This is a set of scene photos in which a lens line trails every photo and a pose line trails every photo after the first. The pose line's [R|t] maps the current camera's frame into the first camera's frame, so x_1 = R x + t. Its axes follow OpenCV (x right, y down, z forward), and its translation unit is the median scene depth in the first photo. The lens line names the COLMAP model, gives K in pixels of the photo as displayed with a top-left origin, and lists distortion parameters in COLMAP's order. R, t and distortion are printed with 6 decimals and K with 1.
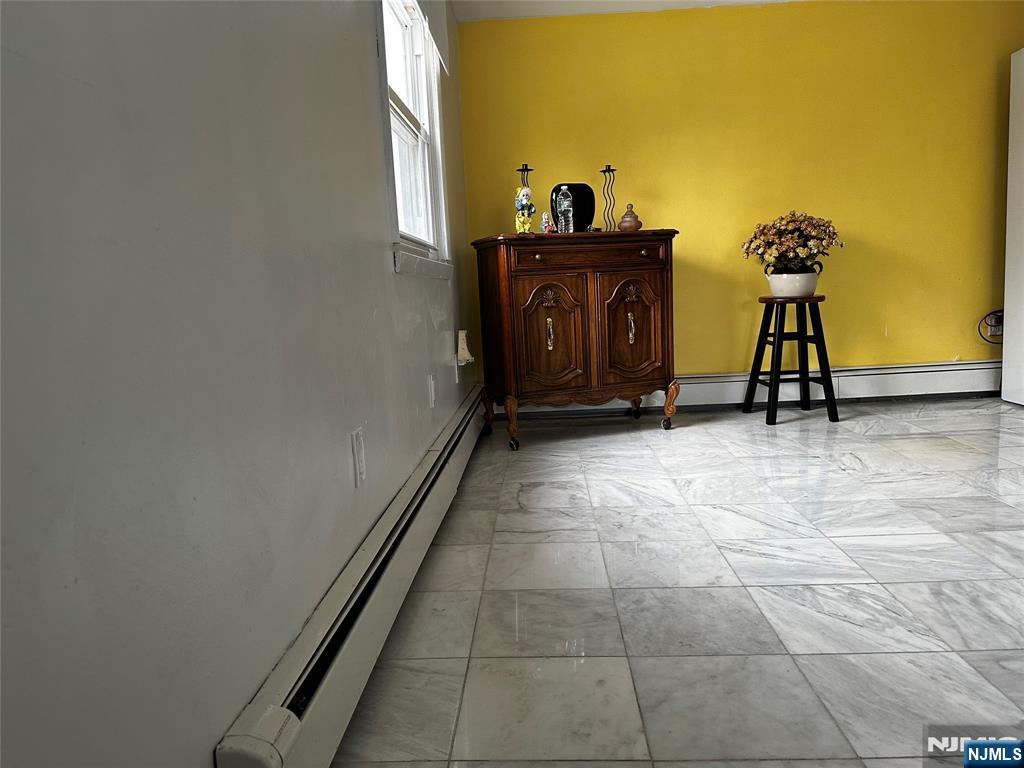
lens RADIAL K [[712.3, 0, 513.2], [0, 712.3, 383.1], [0, 0, 1]] dist [0.088167, -0.106484]
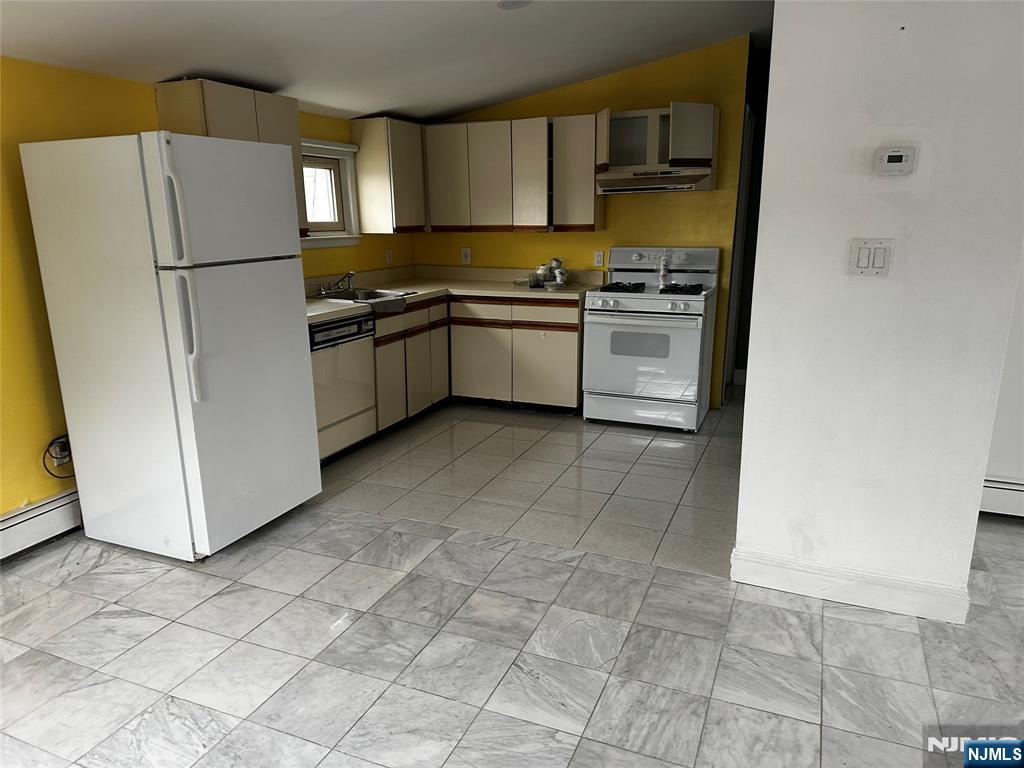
lens RADIAL K [[712.3, 0, 507.0], [0, 712.3, 385.1], [0, 0, 1]] dist [0.088167, -0.106484]
pose [[0.358783, -0.171888, 0.917458, 0.098043], [0.113300, 0.983650, 0.139982, -0.269646], [-0.926519, 0.053725, 0.372392, 0.228401]]
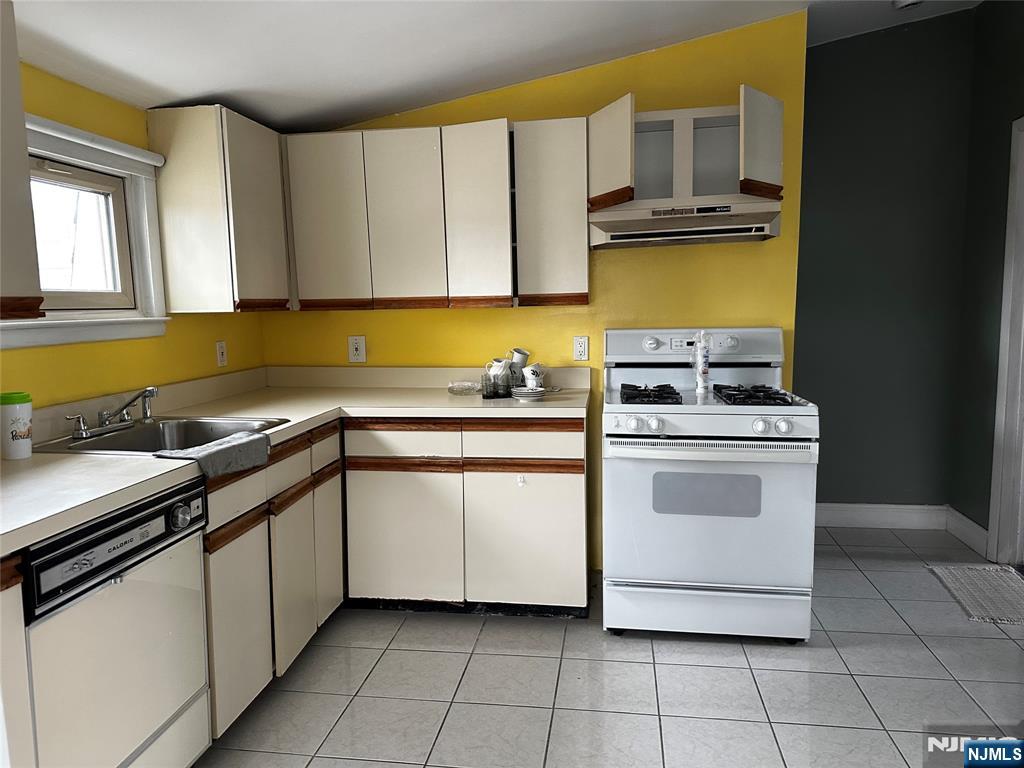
lens RADIAL K [[712.3, 0, 506.9], [0, 712.3, 379.1], [0, 0, 1]] dist [0.088167, -0.106484]
pose [[0.115469, -0.056560, 0.991699, 0.726442], [0.142883, 0.988940, 0.039766, -0.316506], [-0.982981, 0.137105, 0.122274, 0.638204]]
